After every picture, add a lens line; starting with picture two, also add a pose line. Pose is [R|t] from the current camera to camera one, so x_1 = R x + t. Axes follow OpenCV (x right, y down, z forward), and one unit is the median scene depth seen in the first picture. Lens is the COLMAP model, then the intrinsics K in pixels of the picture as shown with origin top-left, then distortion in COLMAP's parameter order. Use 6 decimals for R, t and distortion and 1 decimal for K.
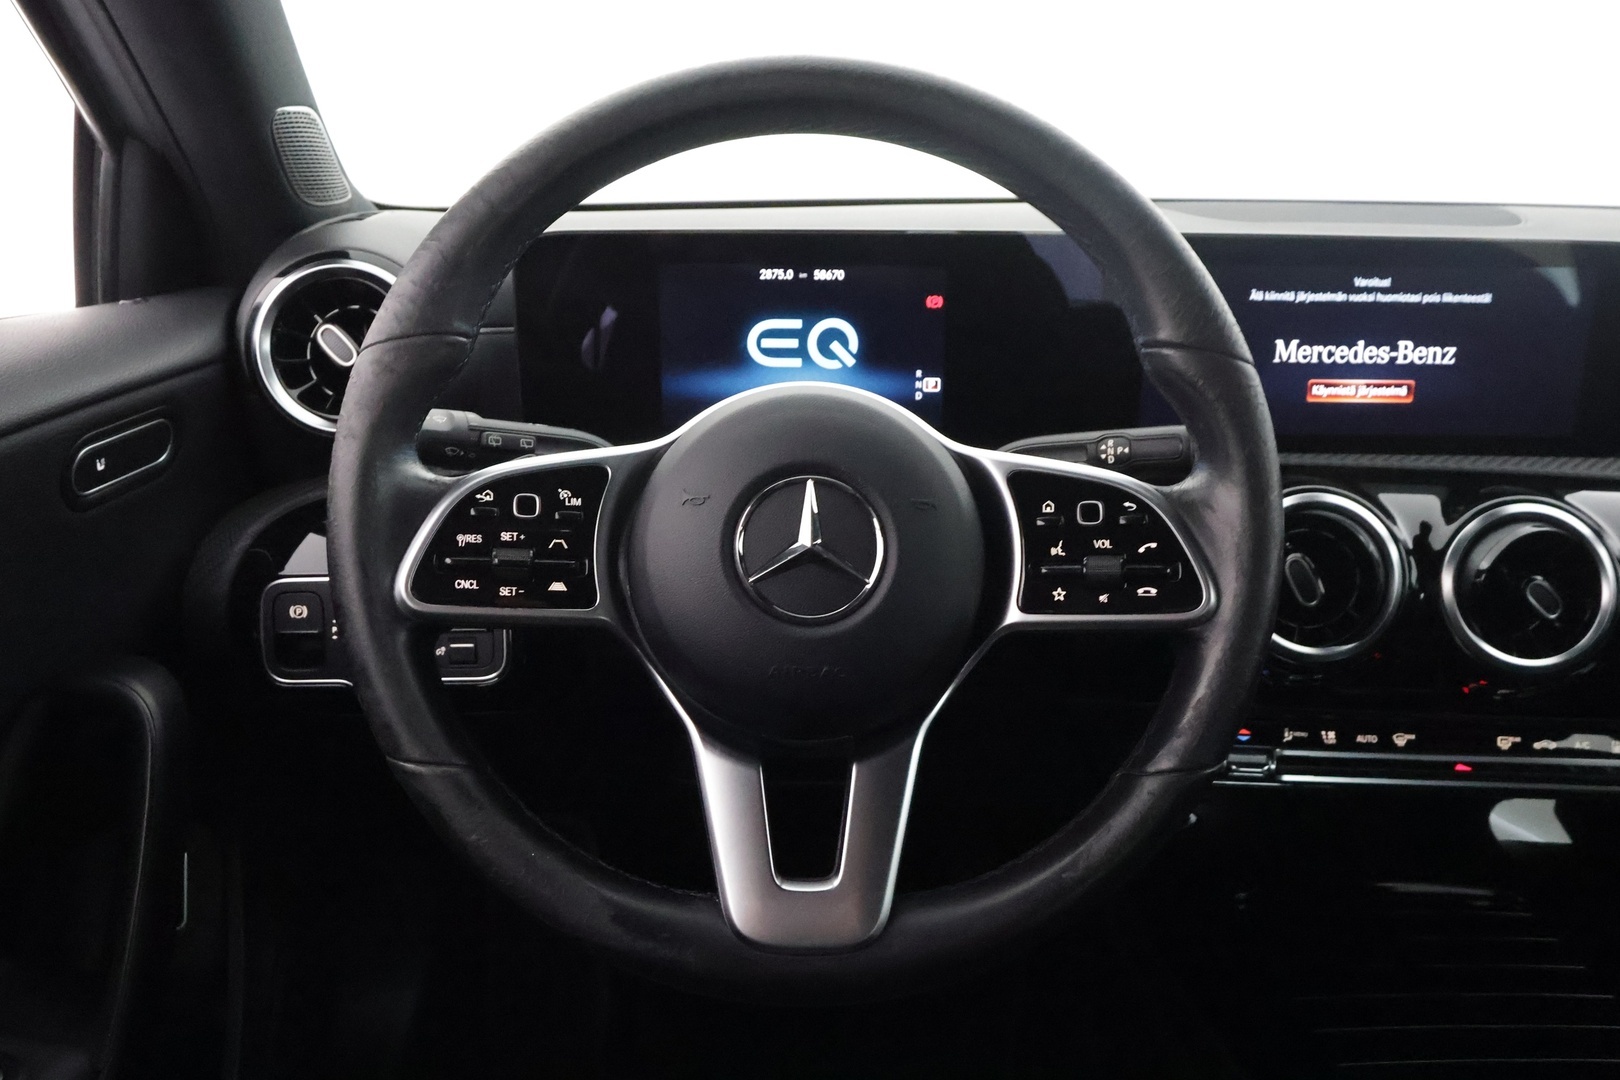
lens RADIAL K [[1283.5, 0, 799.8], [0, 1283.5, 540.0], [0, 0, 1]] dist [0.001110, 0.000233]
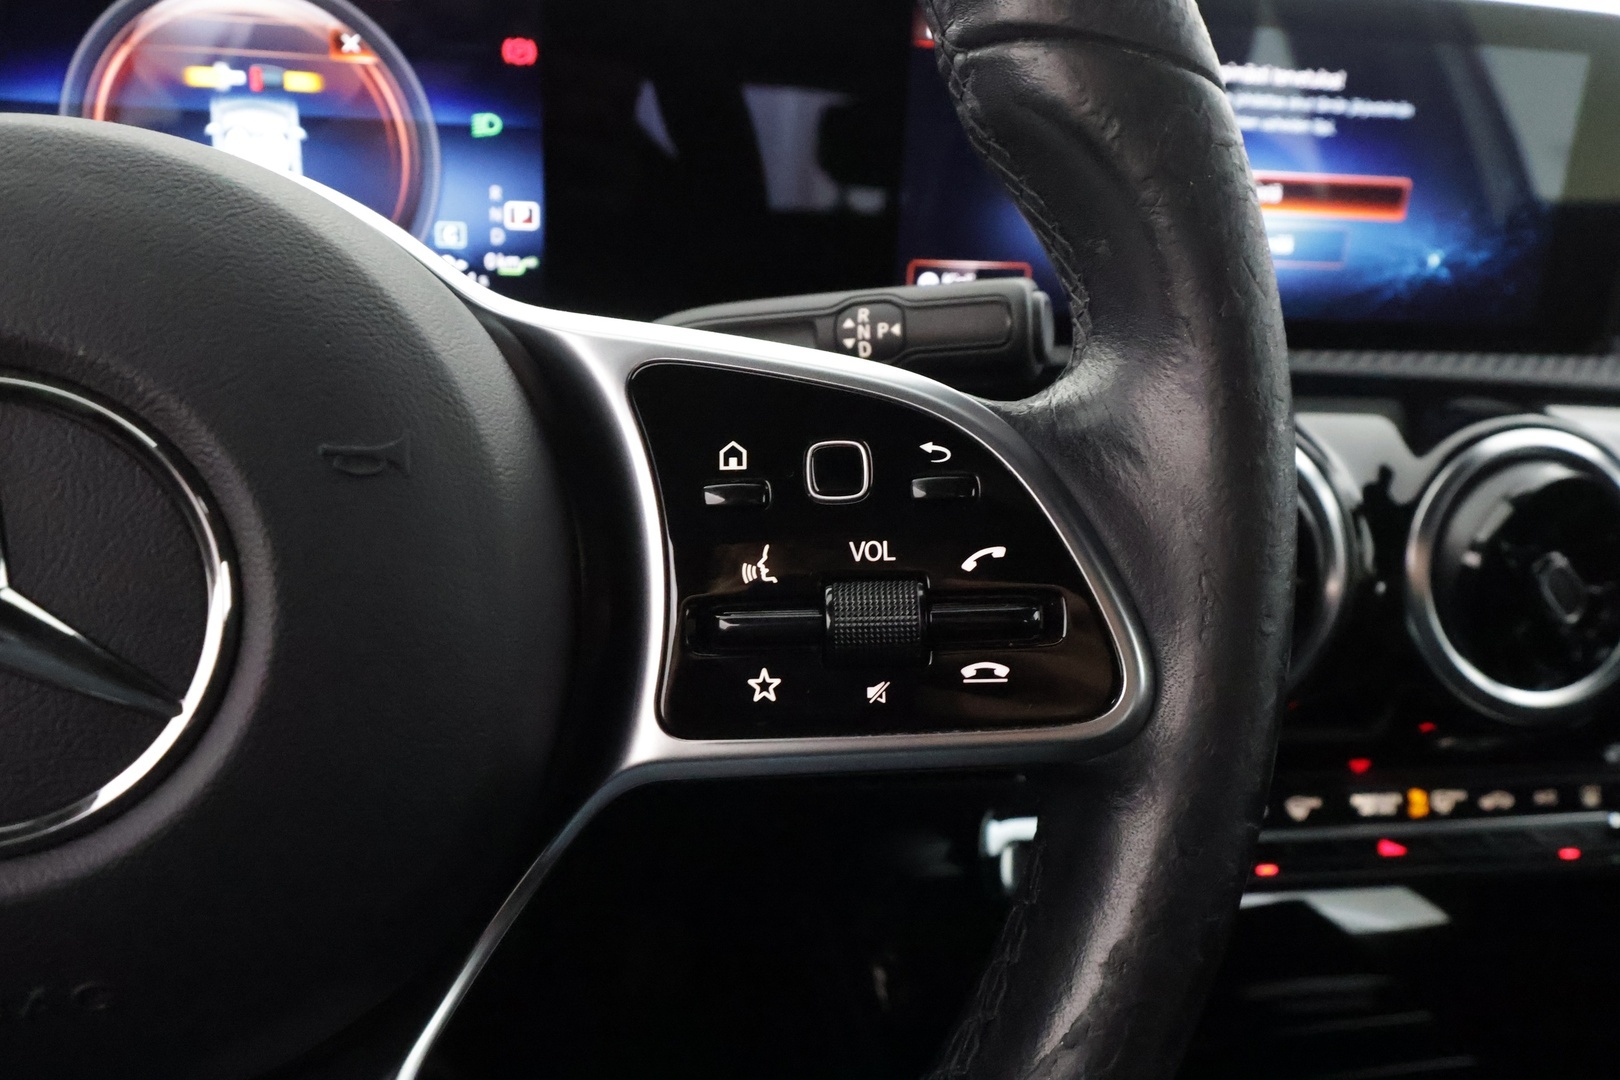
lens RADIAL K [[1286.9, 0, 812.7], [0, 1286.9, 552.8], [0, 0, 1]] dist [0.003779, 0.005795]
pose [[0.971872, -0.031623, 0.233376, 0.109272], [0.016012, 0.997524, 0.068486, -0.020000], [-0.234964, -0.062823, 0.969972, 0.536316]]
